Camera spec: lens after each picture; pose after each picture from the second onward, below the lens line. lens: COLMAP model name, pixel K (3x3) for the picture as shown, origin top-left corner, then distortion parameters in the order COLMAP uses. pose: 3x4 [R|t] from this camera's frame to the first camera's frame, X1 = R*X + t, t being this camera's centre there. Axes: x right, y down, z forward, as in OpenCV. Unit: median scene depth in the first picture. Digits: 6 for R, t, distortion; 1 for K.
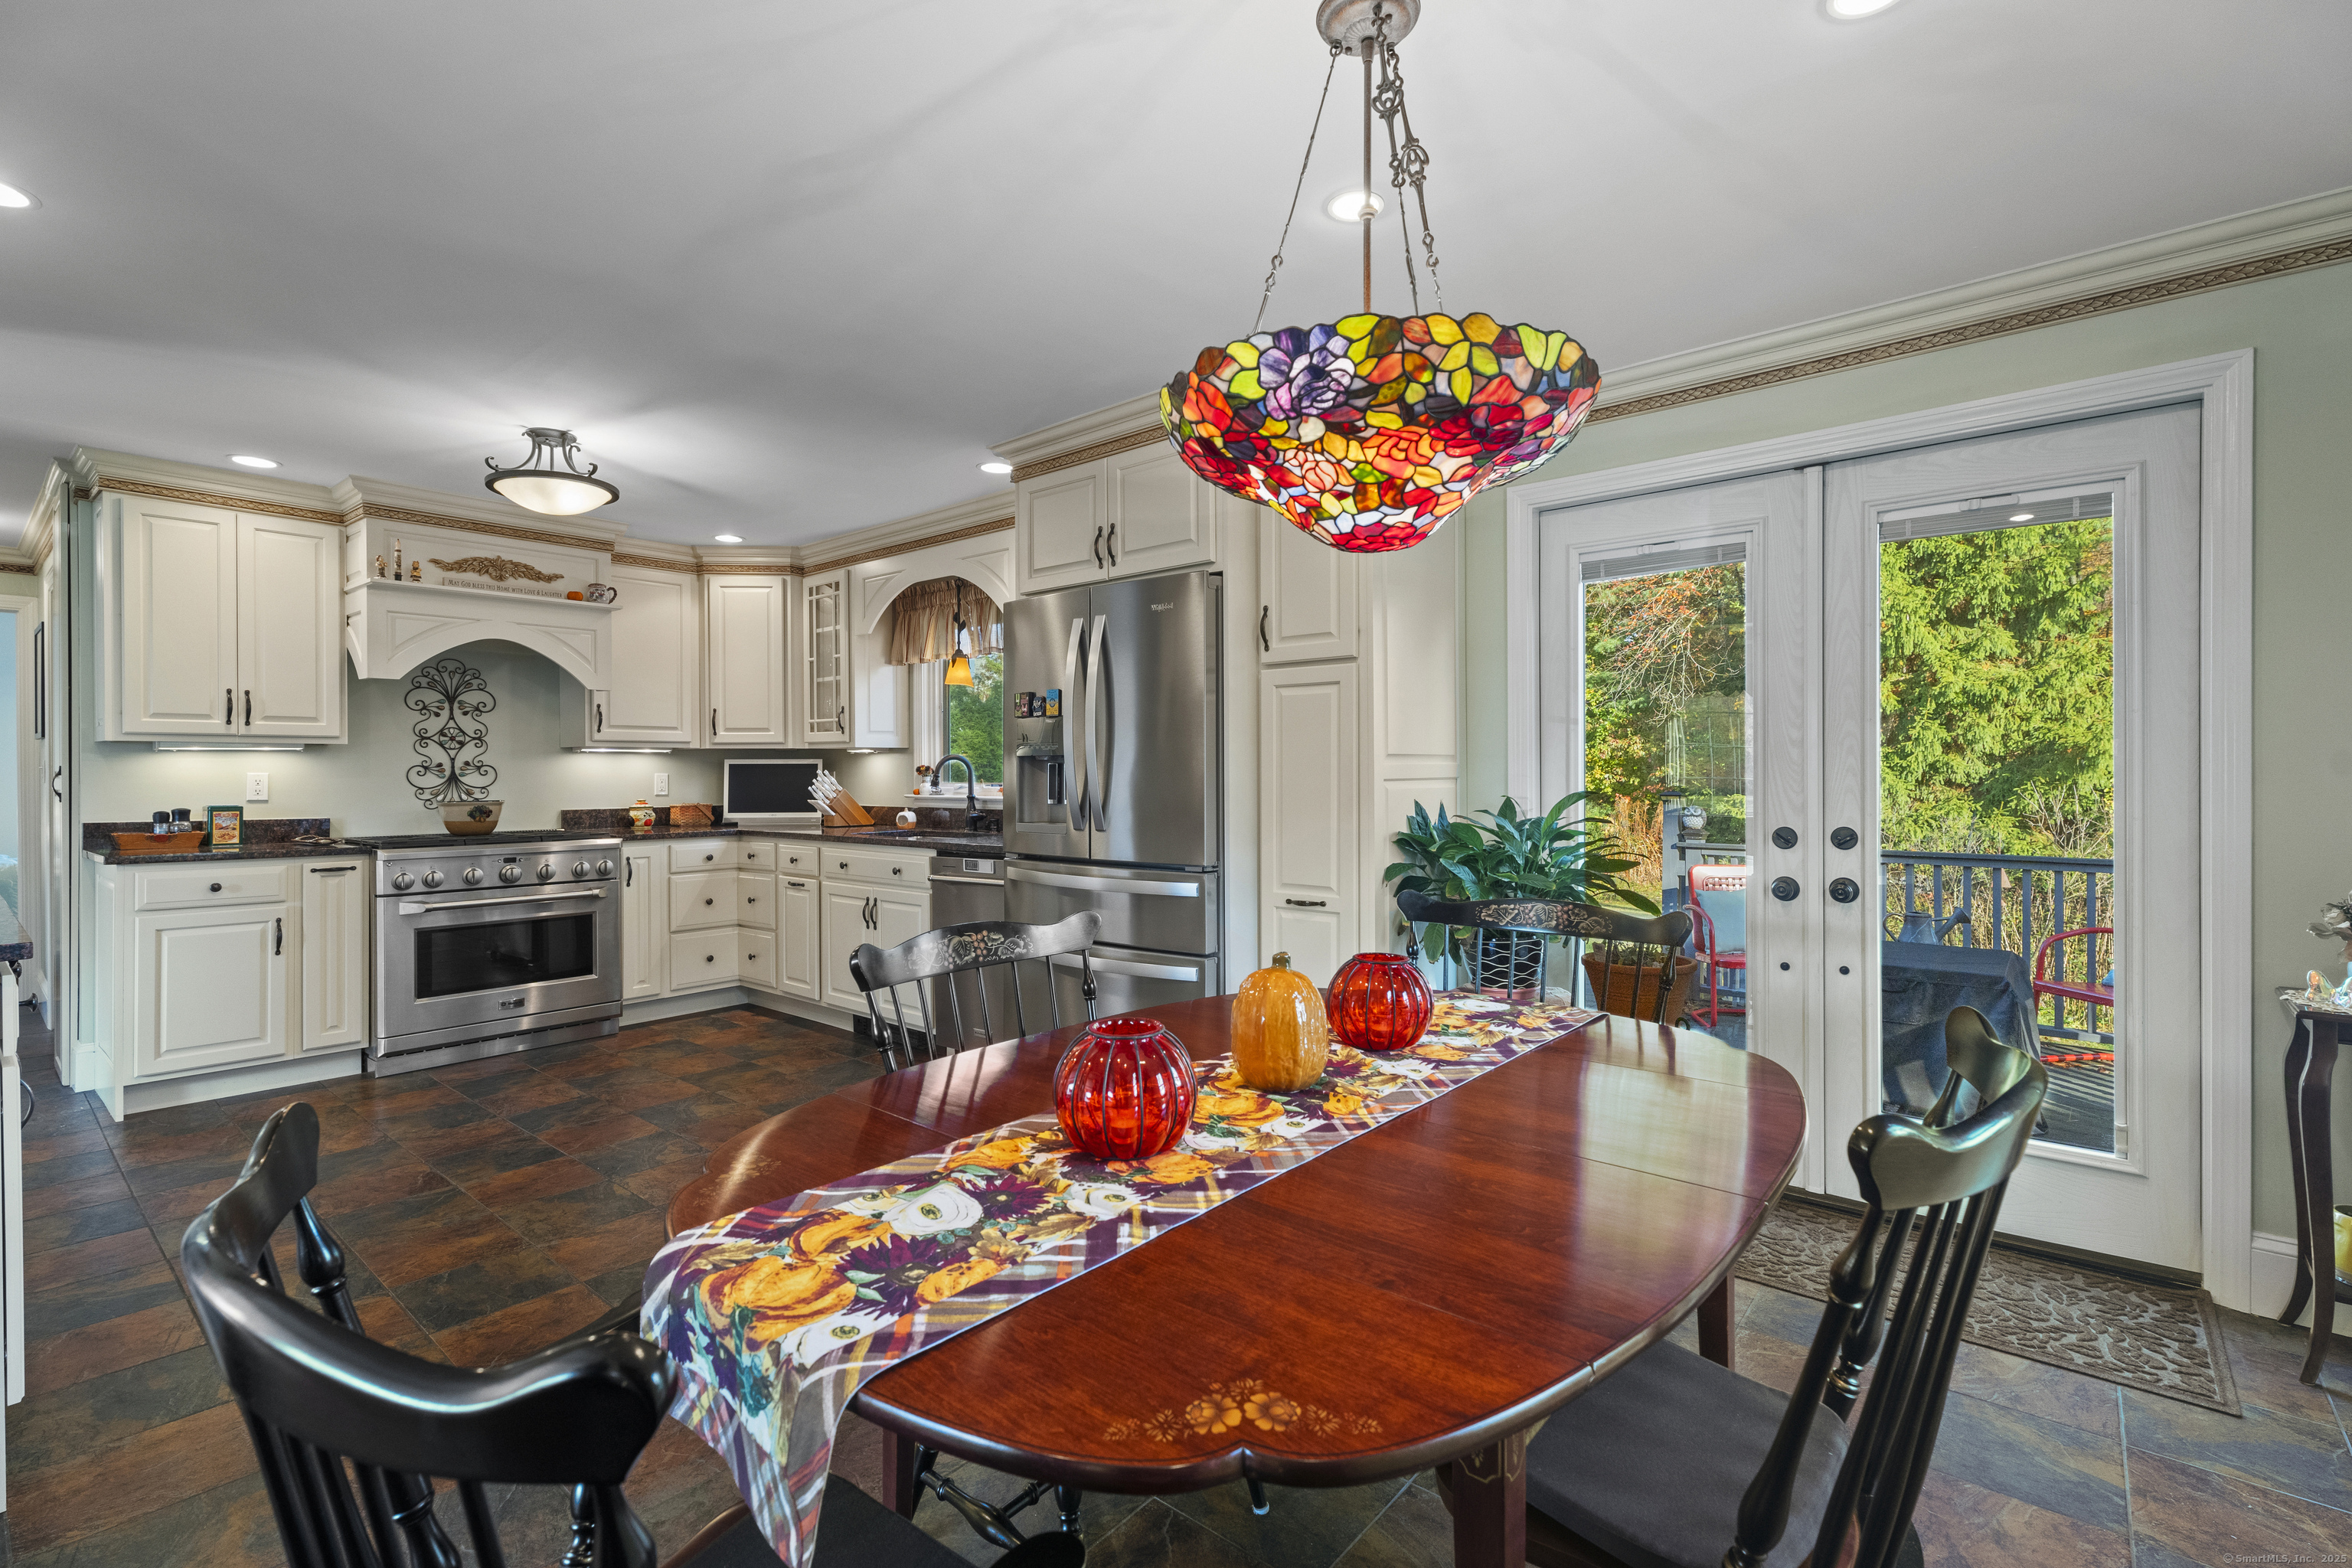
lens RADIAL K [[1051.8, 0, 1176.8], [0, 1051.8, 777.7], [0, 0, 1]] dist [0.000360, -0.000144]
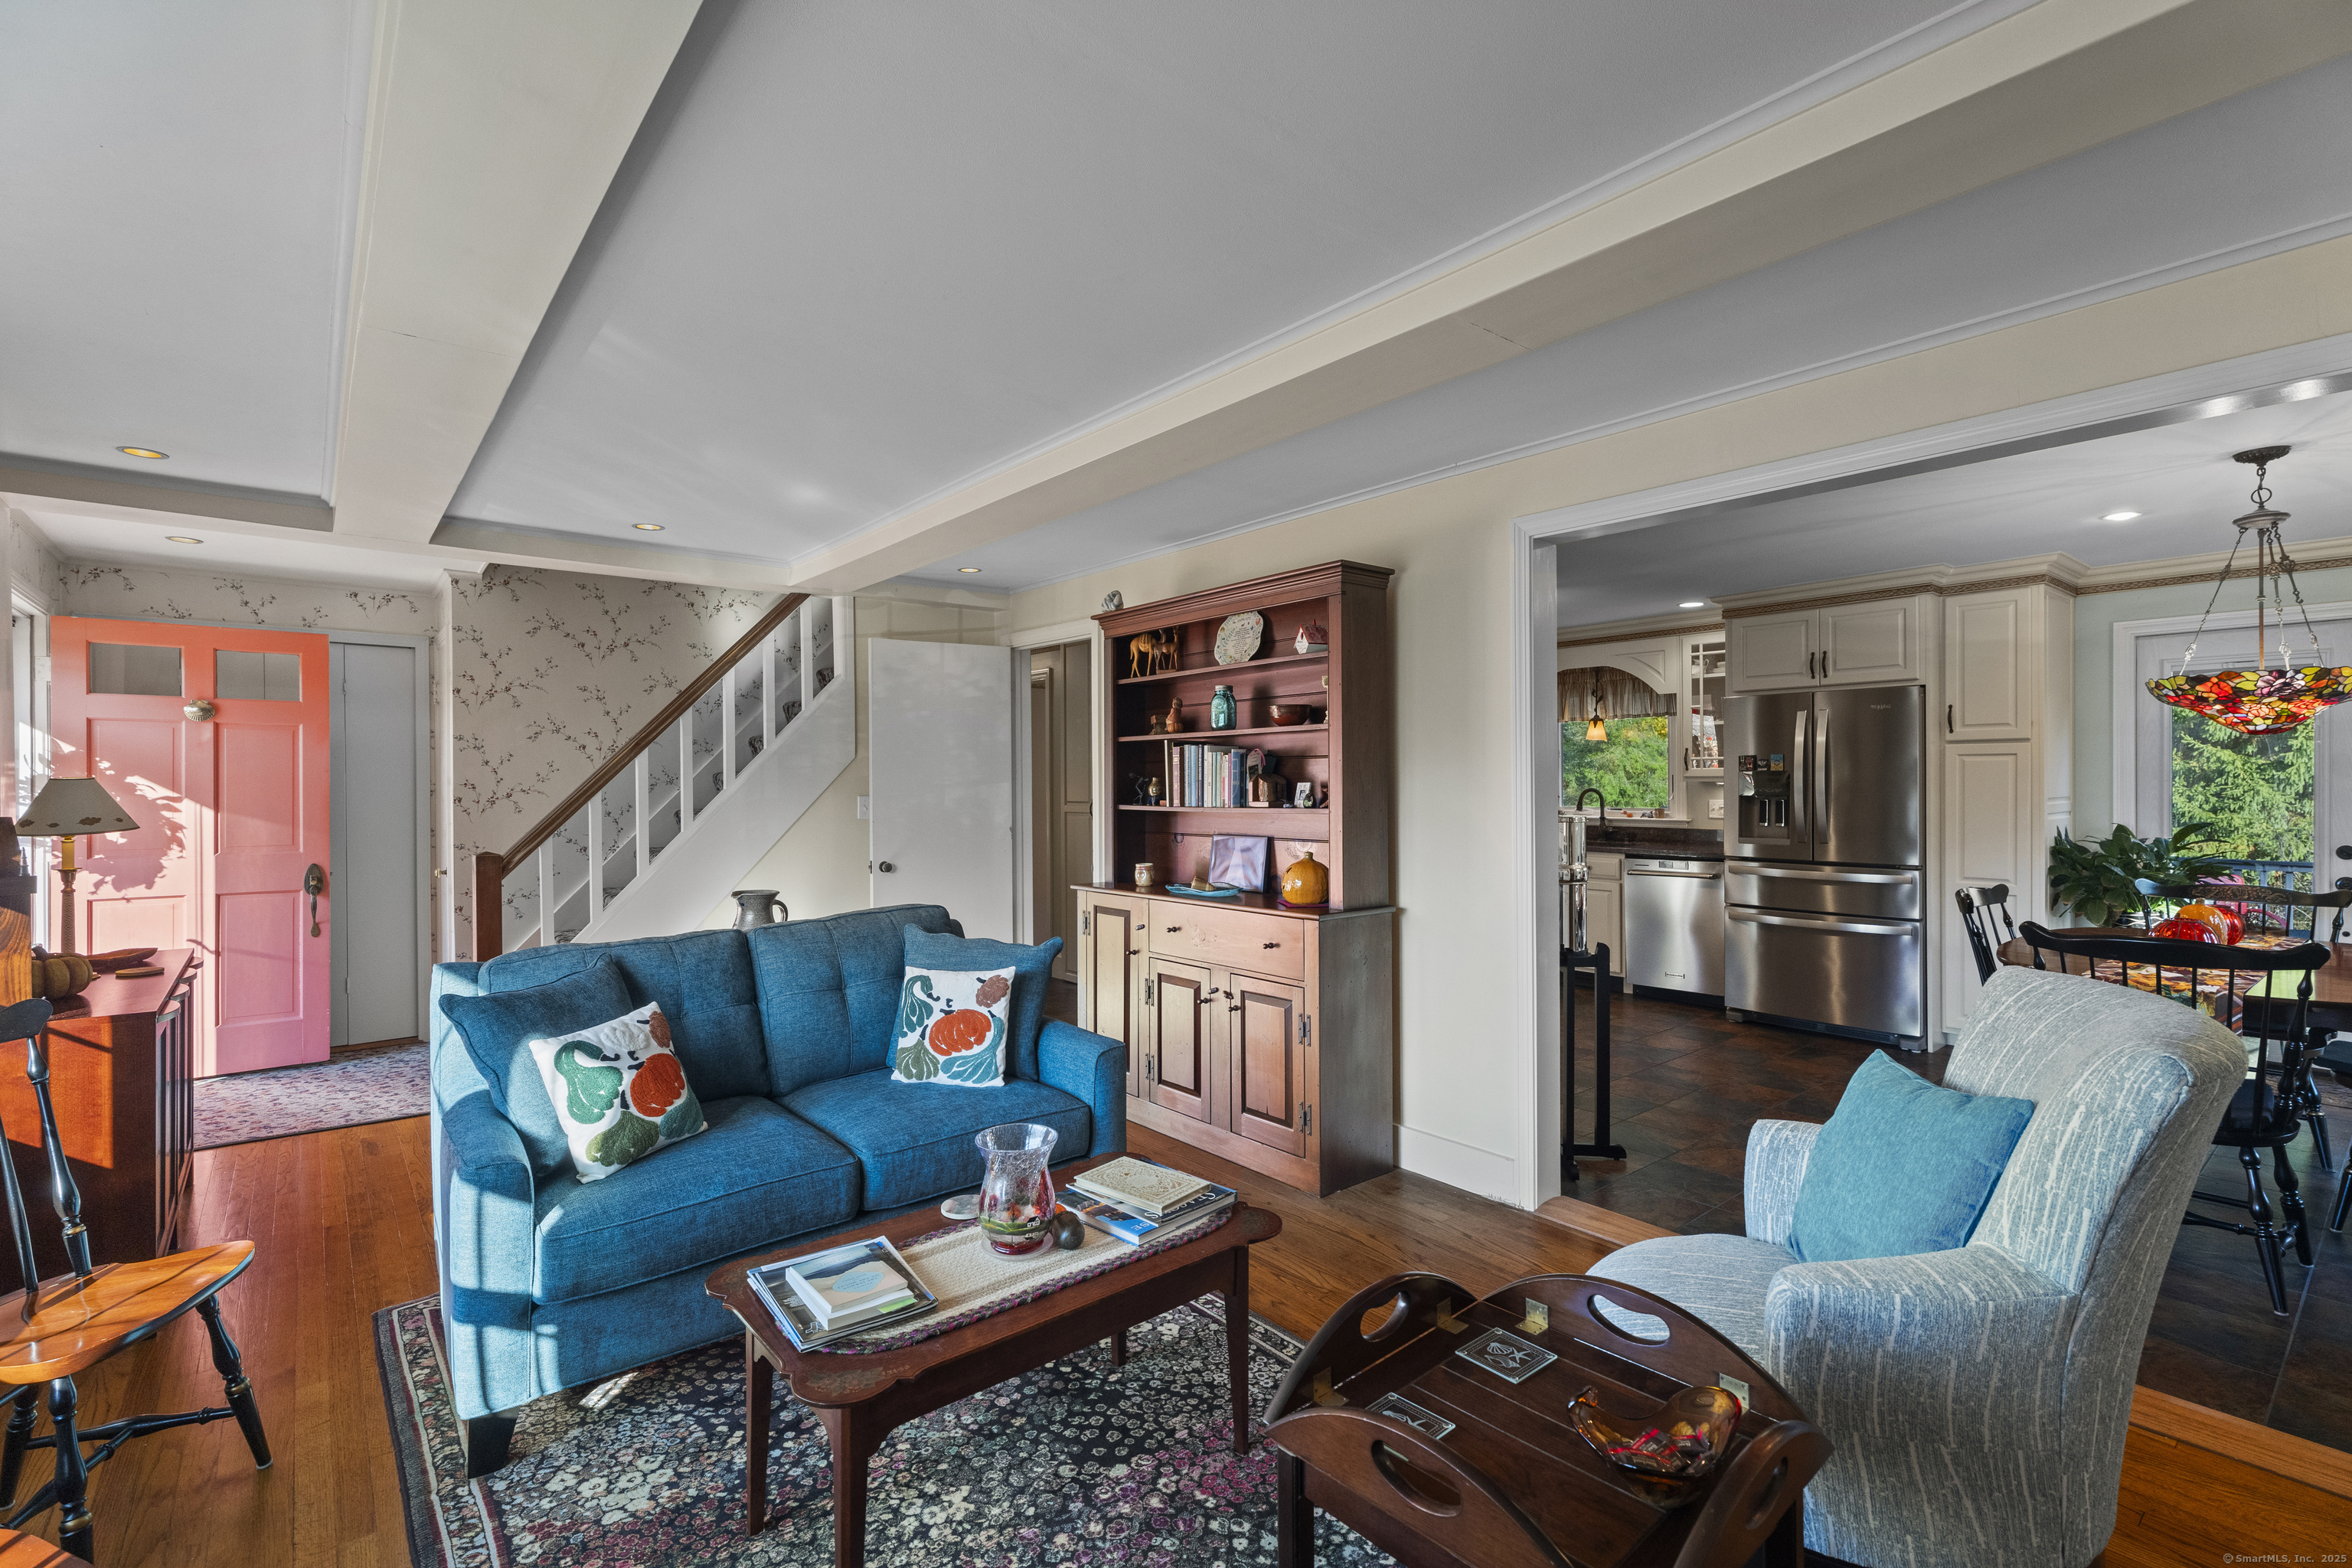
lens RADIAL K [[1052.2, 0, 1168.3], [0, 1052.2, 778.2], [0, 0, 1]] dist [-0.010142, 0.009441]
pose [[0.982556, -0.002842, -0.185947, -0.546098], [0.001653, 0.999977, -0.006546, -0.028957], [0.185961, 0.006124, 0.982538, -0.553558]]
